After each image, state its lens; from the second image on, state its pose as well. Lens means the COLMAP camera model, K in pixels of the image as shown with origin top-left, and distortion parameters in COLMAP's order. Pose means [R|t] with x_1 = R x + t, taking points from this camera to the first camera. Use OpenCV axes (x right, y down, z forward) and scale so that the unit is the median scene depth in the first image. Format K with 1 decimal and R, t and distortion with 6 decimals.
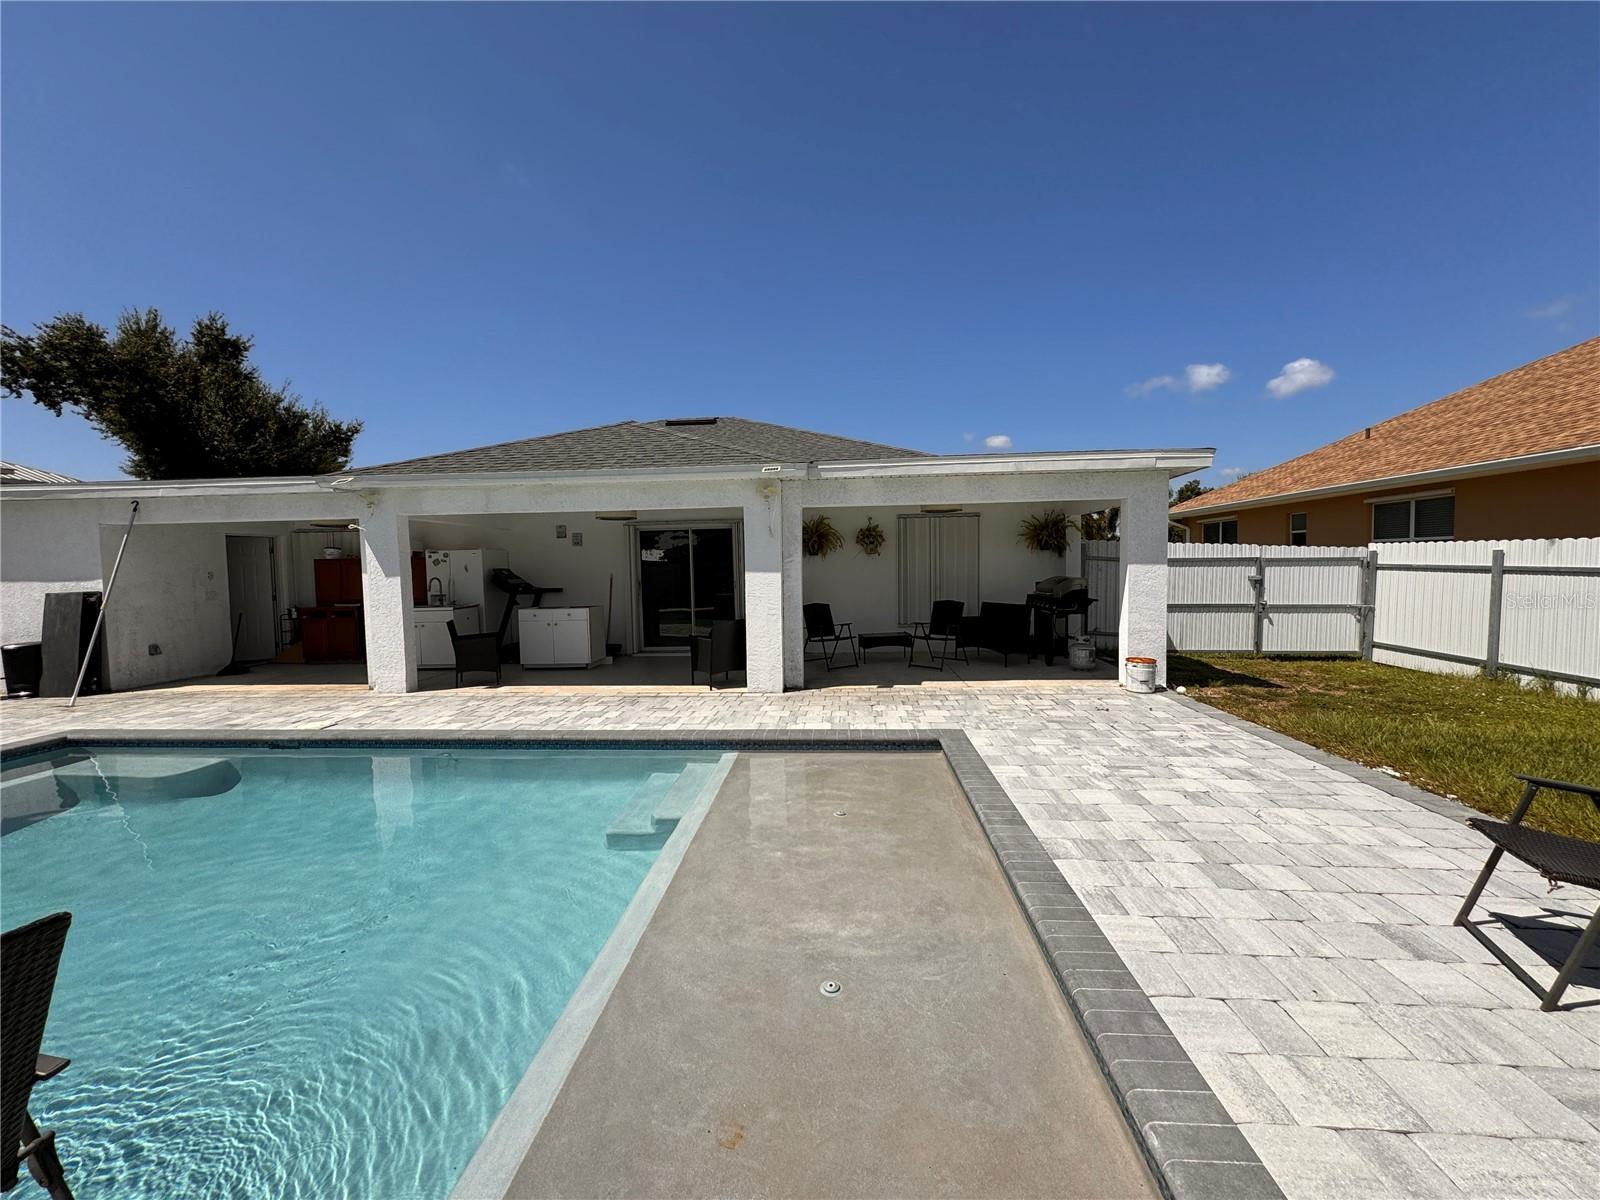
lens RADIAL K [[632.8, 0, 802.4], [0, 632.8, 598.2], [0, 0, 1]] dist [-0.012250, 0.000056]
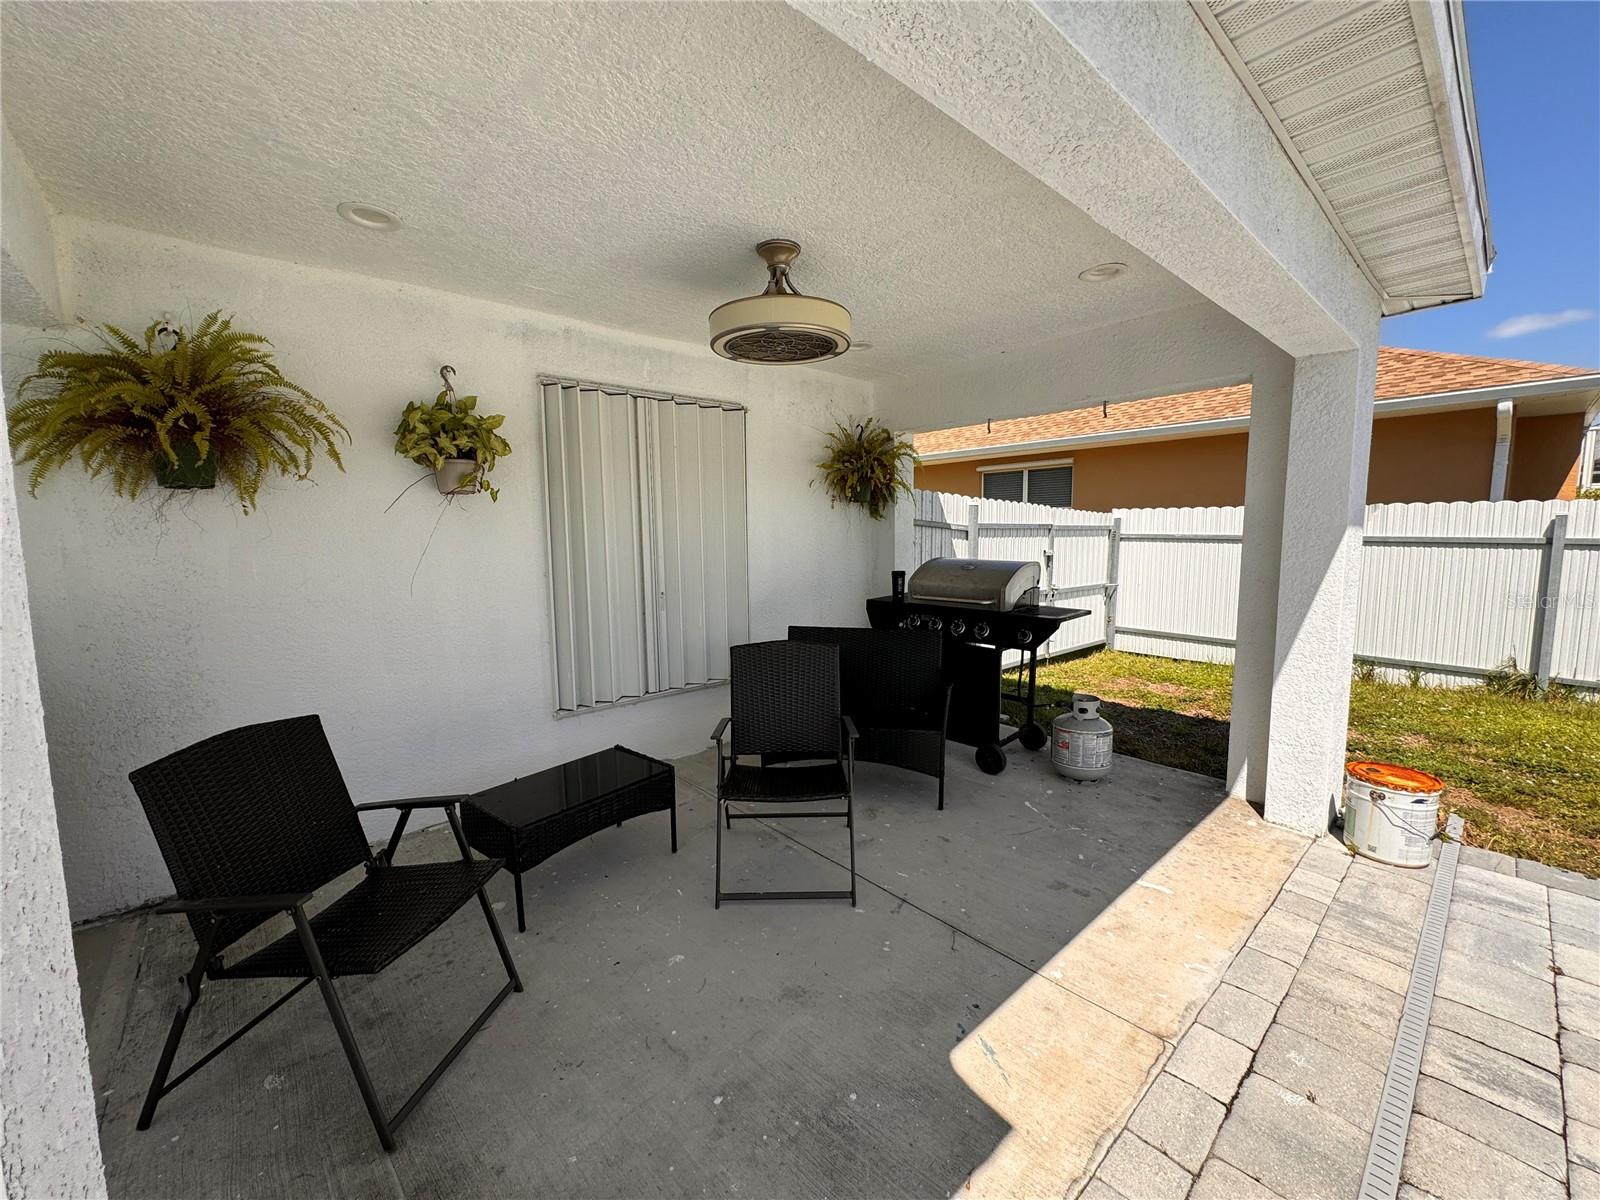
lens RADIAL K [[632.8, 0, 802.4], [0, 632.8, 598.2], [0, 0, 1]] dist [-0.012250, 0.000056]
pose [[0.692766, -0.068684, 0.717884, 0.006717], [0.034158, 0.997462, 0.062470, -0.036177], [-0.720353, -0.018756, 0.693354, 0.716946]]
